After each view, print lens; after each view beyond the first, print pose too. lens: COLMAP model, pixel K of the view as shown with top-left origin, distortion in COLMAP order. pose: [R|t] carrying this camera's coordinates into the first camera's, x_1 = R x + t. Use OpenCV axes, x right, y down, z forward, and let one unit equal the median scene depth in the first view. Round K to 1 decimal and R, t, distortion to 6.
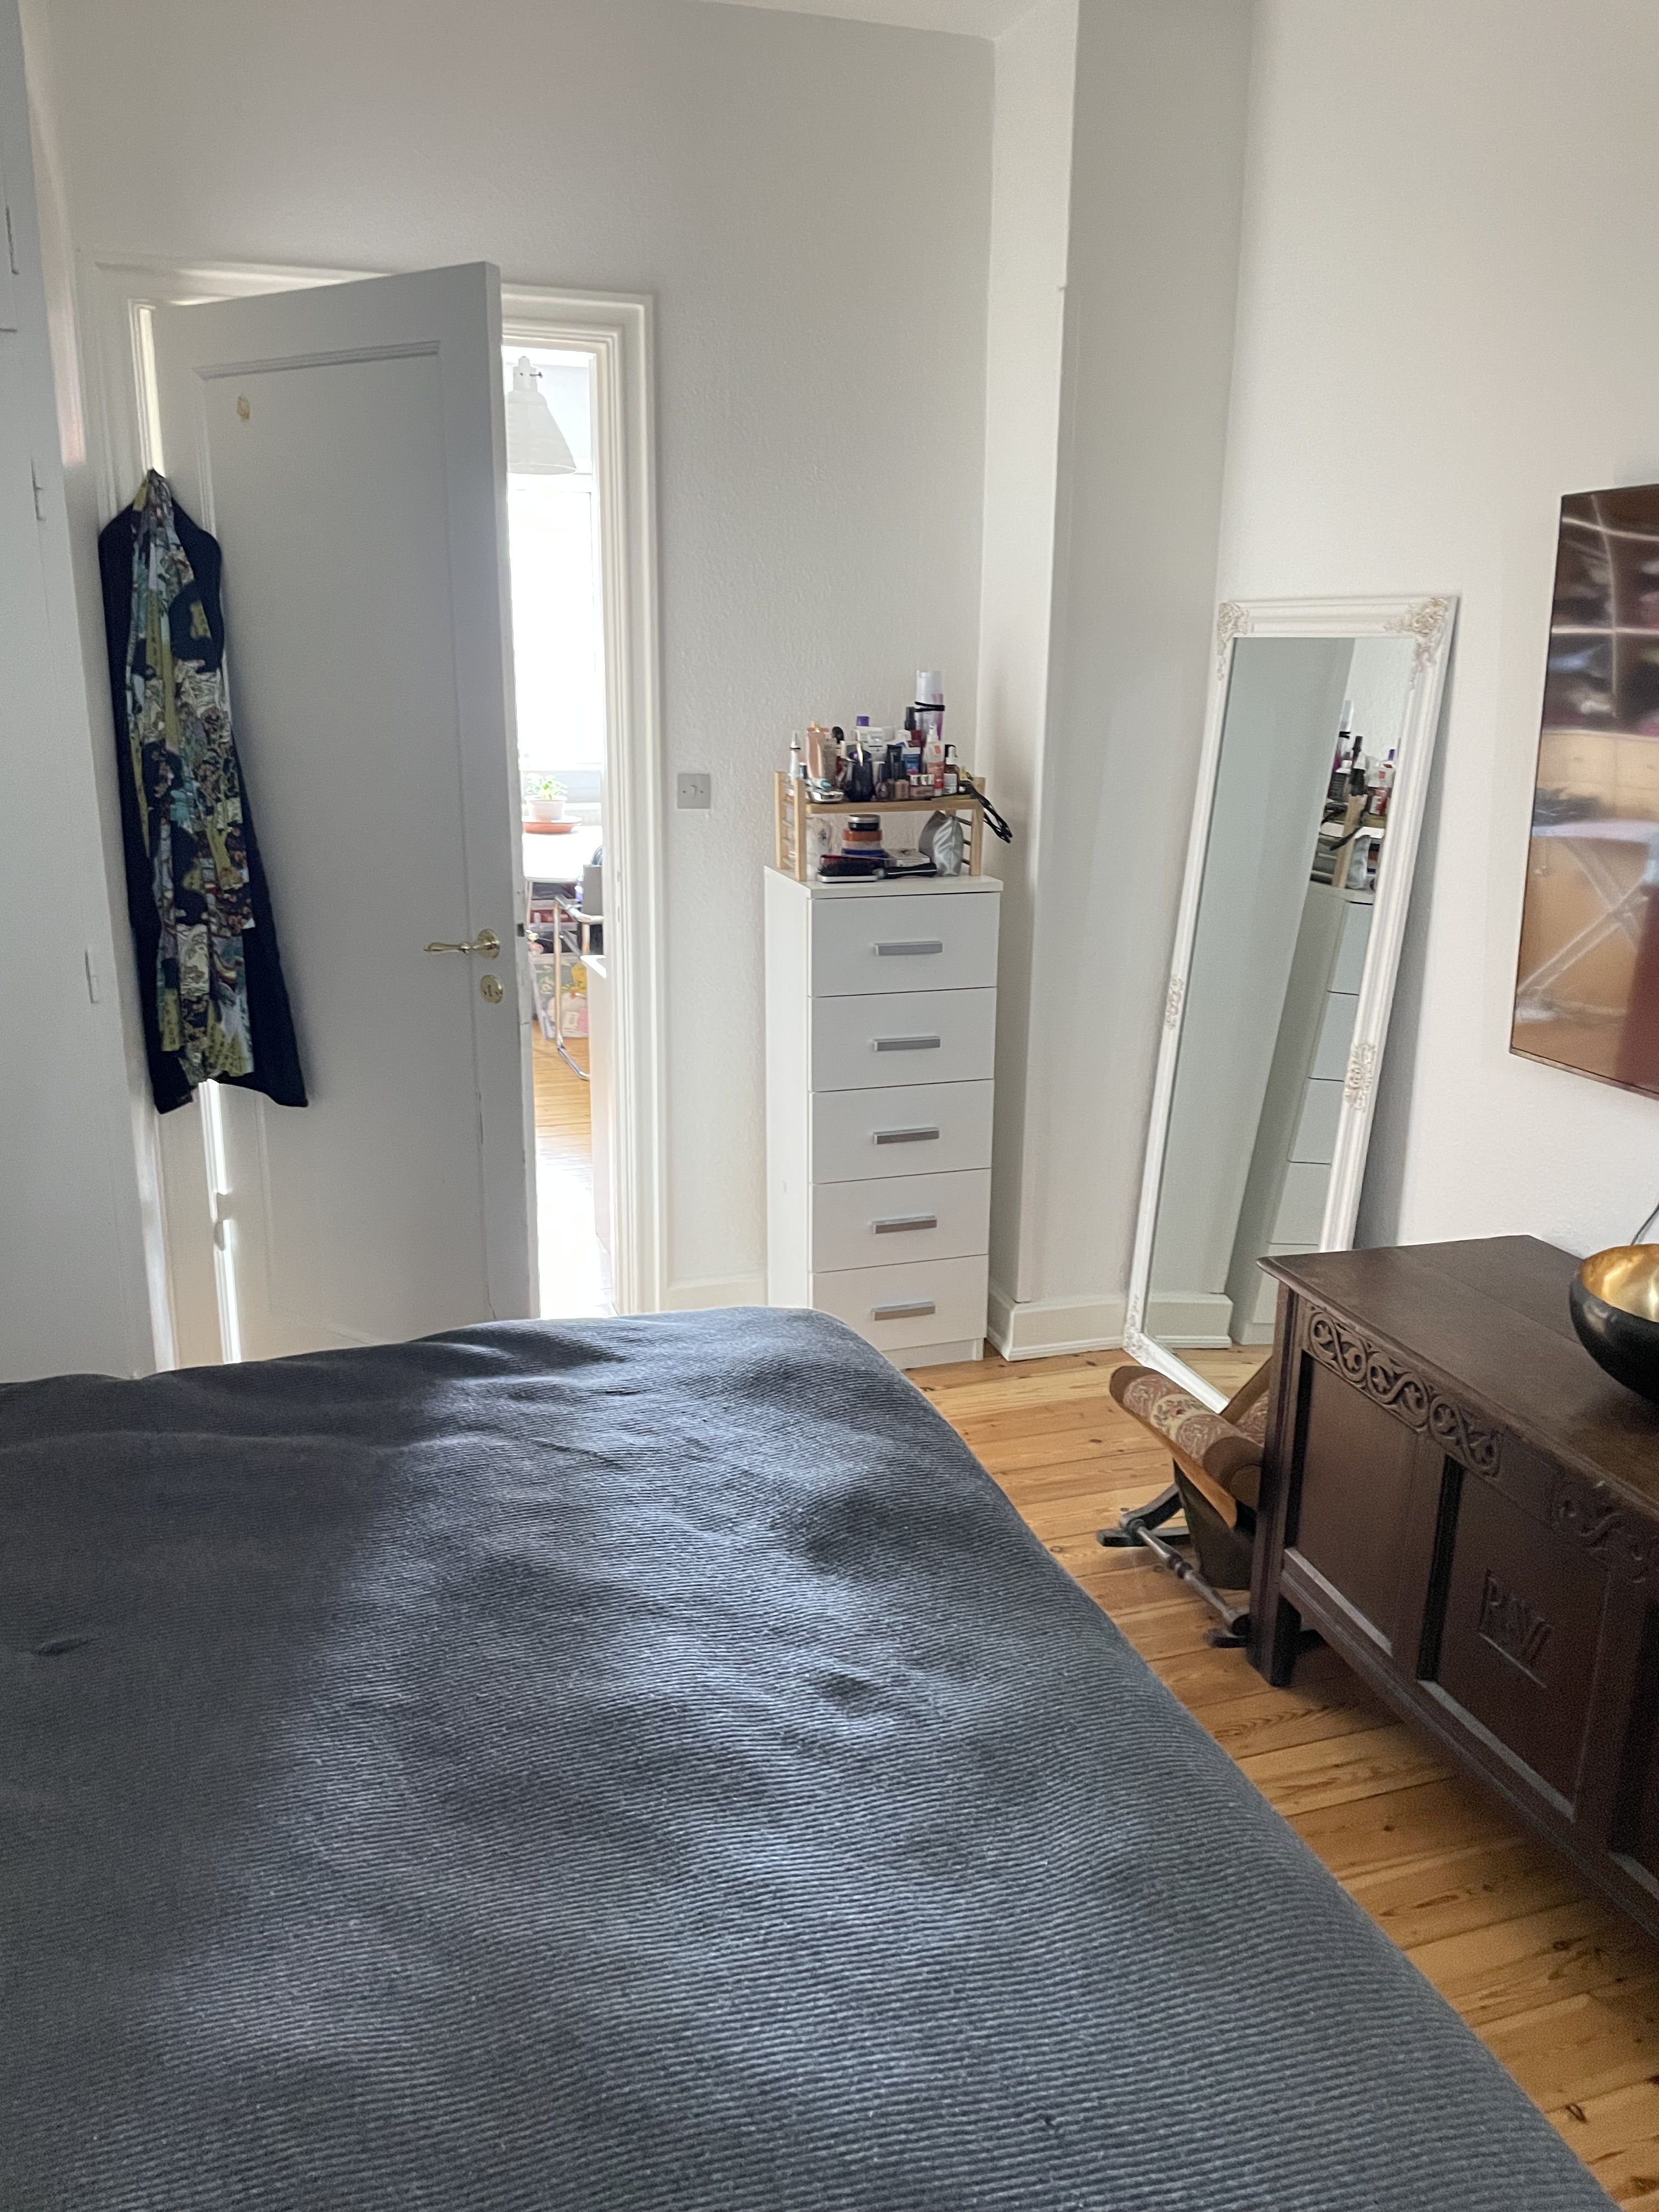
lens RADIAL K [[1669.7, 0, 852.7], [0, 1669.7, 1112.9], [0, 0, 1]] dist [0.079723, -0.106831]
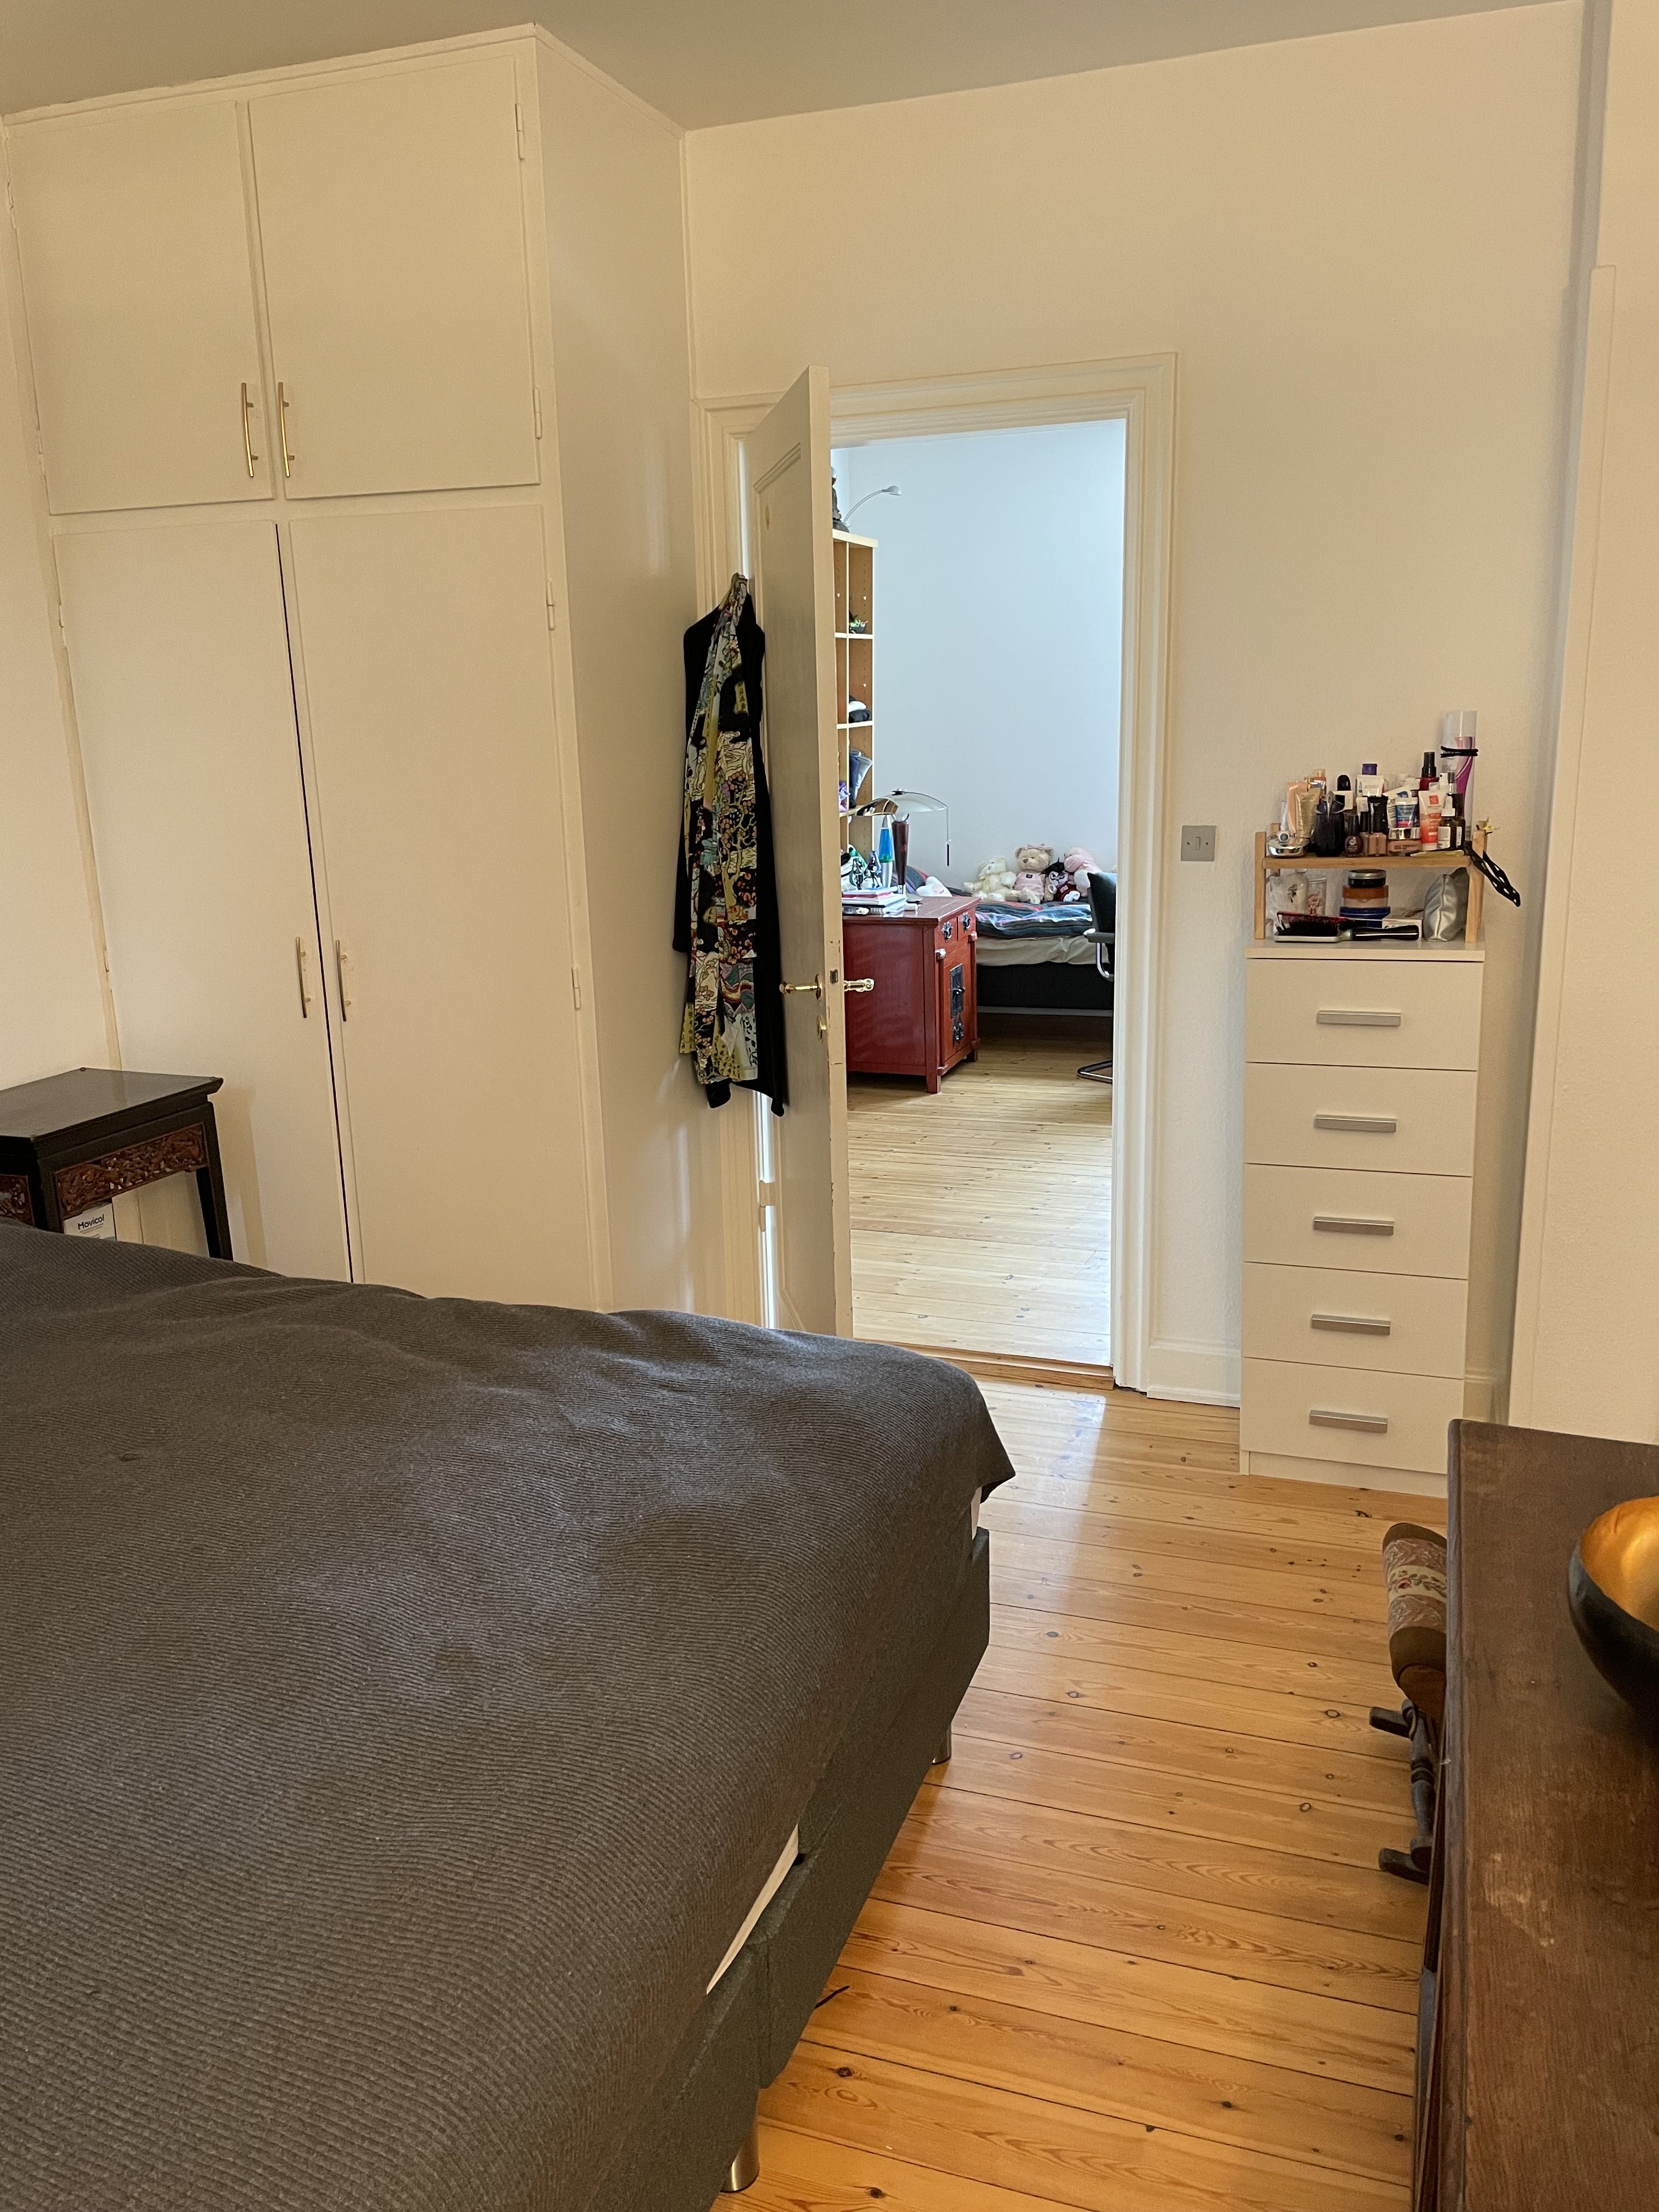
lens RADIAL K [[1669.7, 0, 839.2], [0, 1669.7, 1102.8], [0, 0, 1]] dist [0.079723, -0.106831]
pose [[0.782808, 0.108949, -0.612651, 0.419280], [-0.127310, 0.991768, 0.013699, -0.033617], [0.609100, 0.067273, 0.790235, 0.127898]]
